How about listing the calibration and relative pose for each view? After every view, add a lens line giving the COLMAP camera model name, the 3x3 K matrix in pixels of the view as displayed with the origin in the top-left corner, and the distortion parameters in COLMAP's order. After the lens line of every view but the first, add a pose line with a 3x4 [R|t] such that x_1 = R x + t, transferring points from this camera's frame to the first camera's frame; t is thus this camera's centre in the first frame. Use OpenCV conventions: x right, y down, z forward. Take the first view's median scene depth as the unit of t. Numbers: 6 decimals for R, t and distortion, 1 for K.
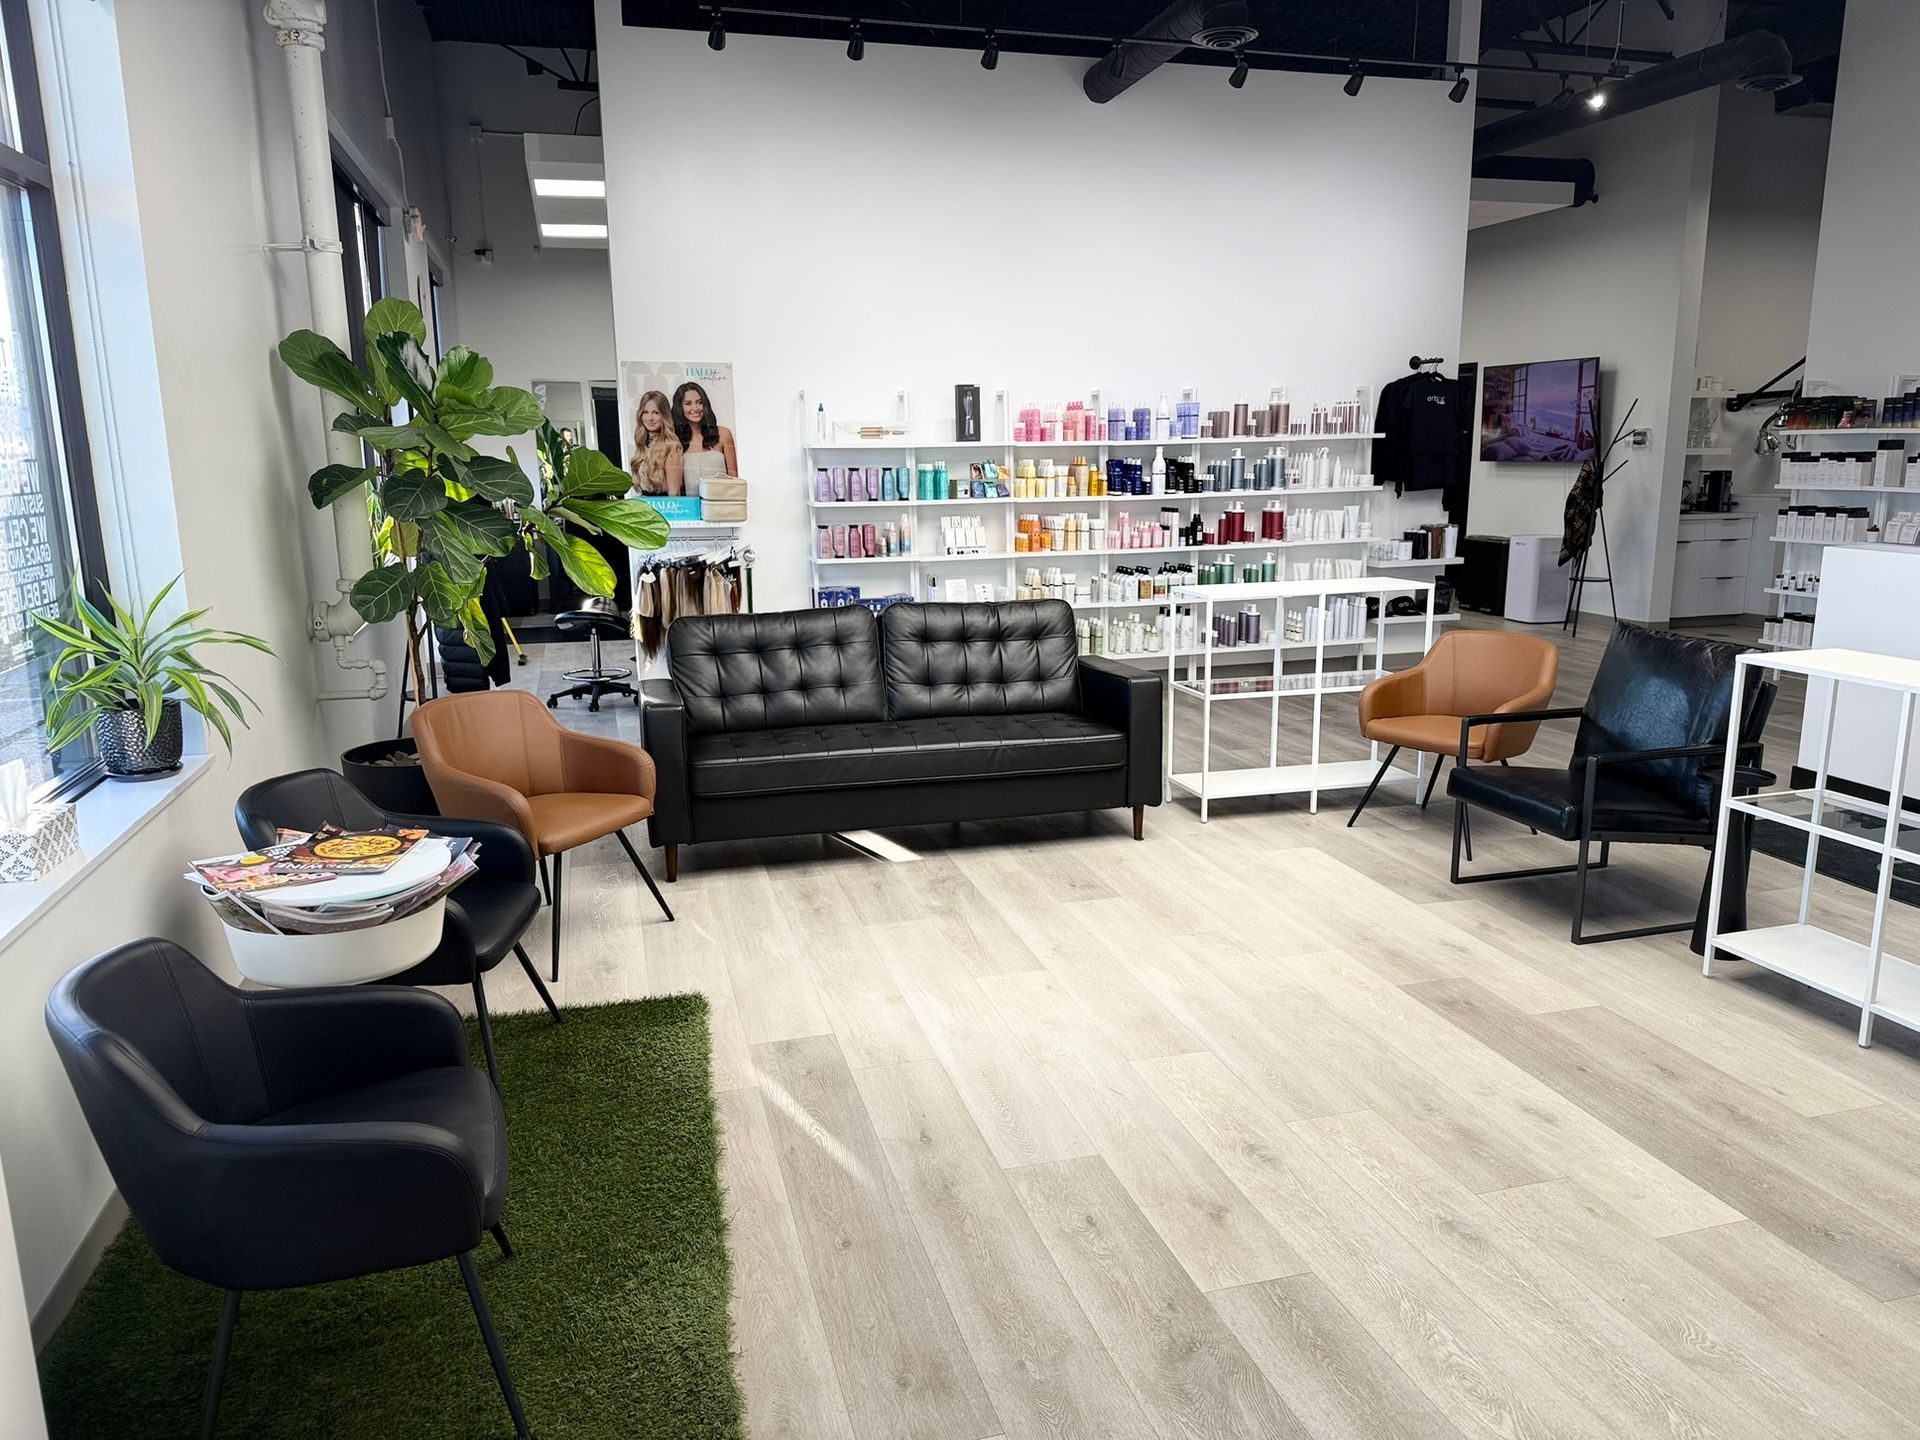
lens RADIAL K [[1352.6, 0, 958.6], [0, 1352.6, 717.5], [0, 0, 1]] dist [0.067364, -0.075265]
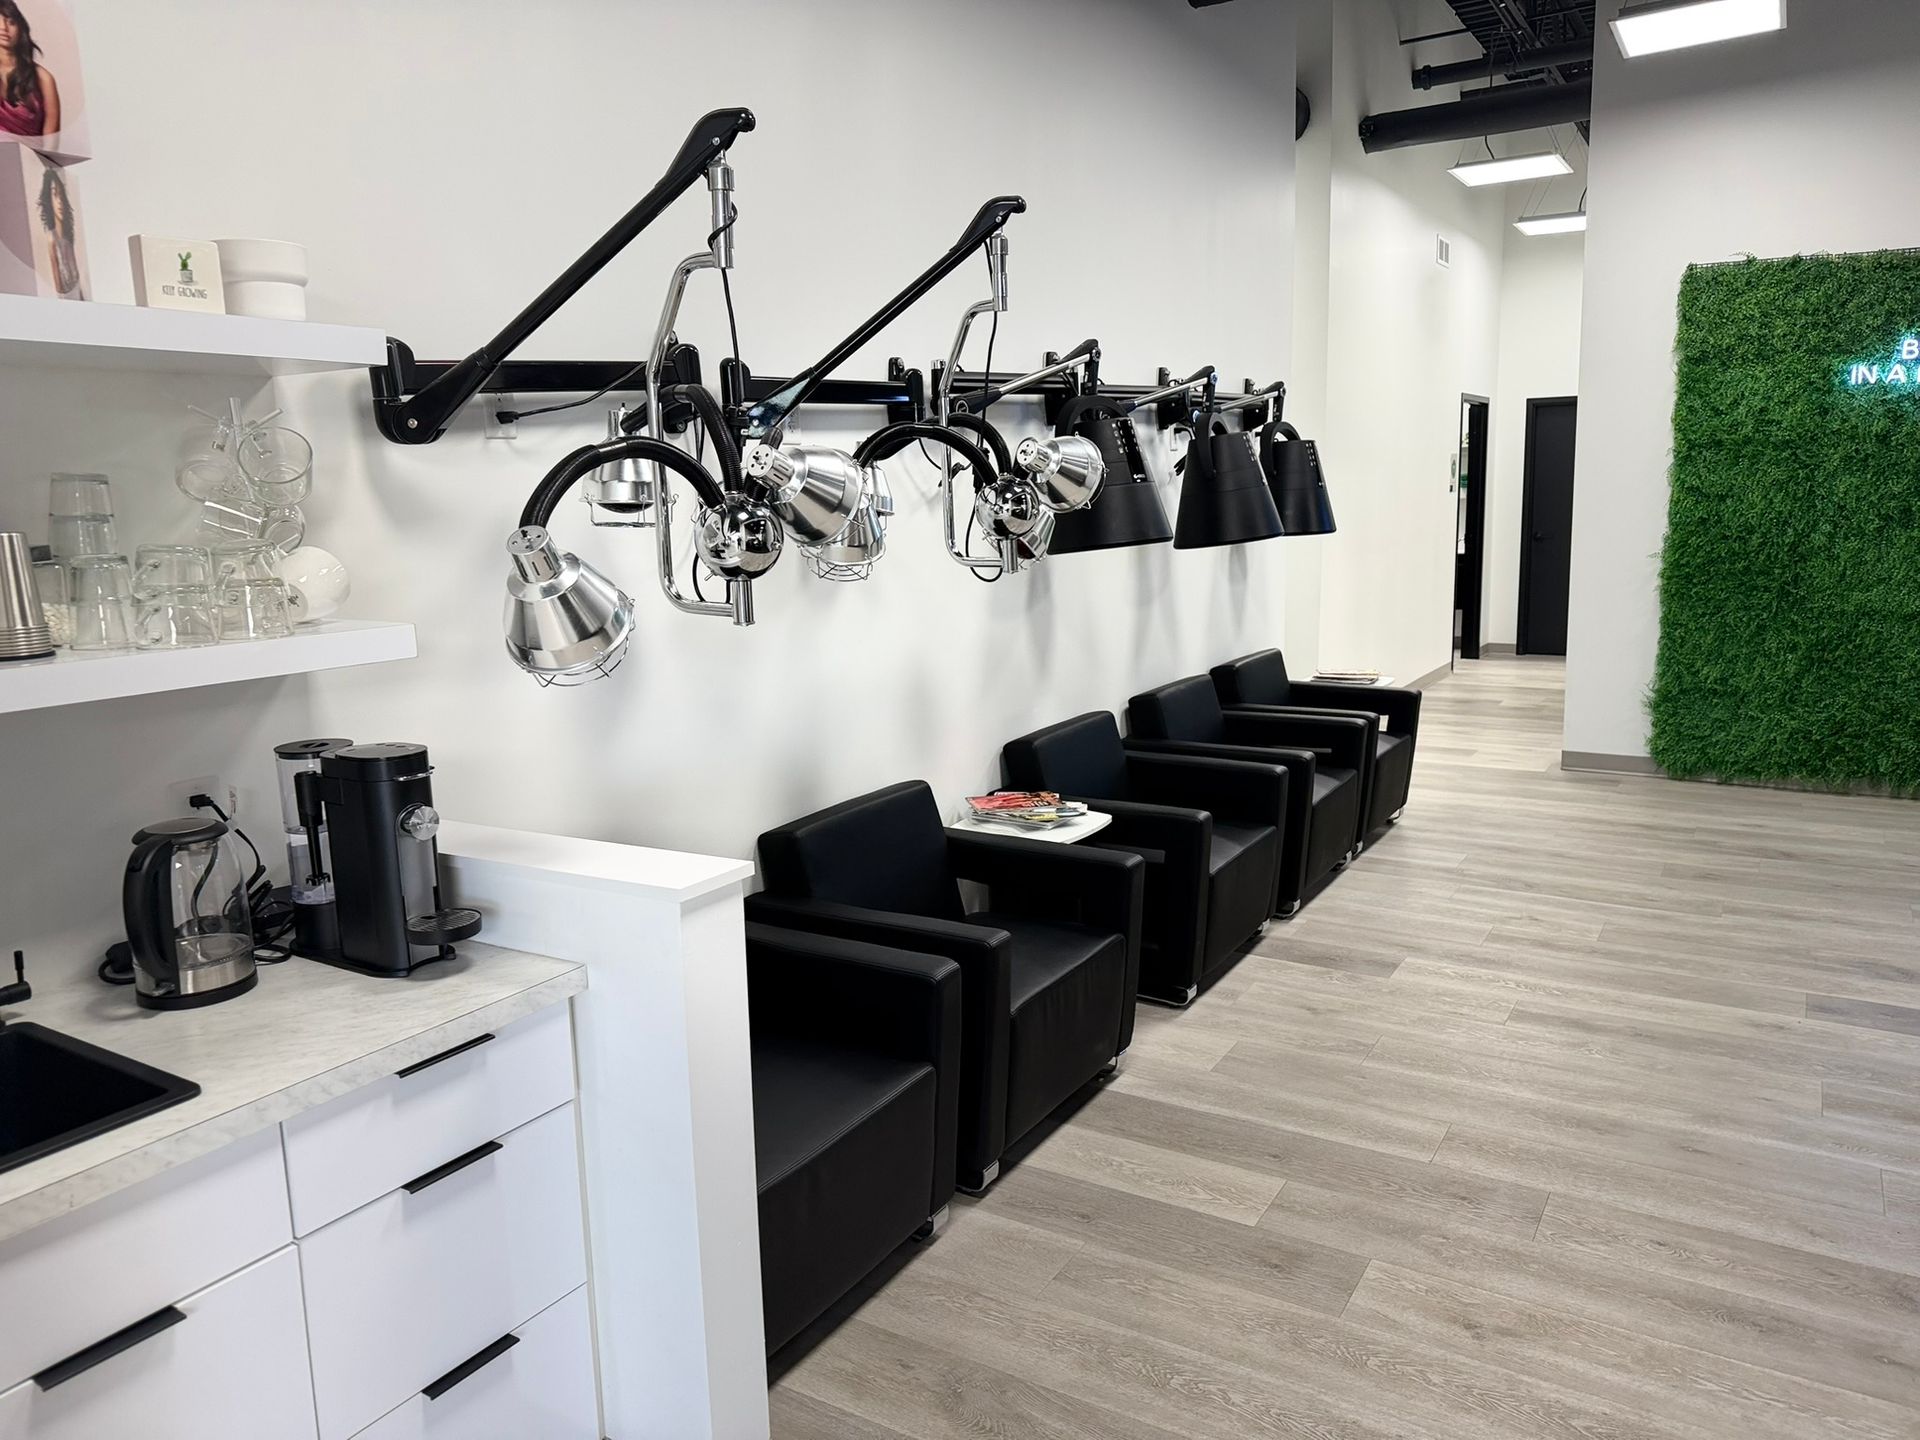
lens RADIAL K [[1352.6, 0, 956.6], [0, 1352.6, 701.6], [0, 0, 1]] dist [0.067364, -0.075265]
pose [[0.734469, -0.127099, 0.666634, 0.435258], [0.163050, 0.986582, 0.008458, -0.155388], [-0.658764, 0.102483, 0.745337, 0.715877]]
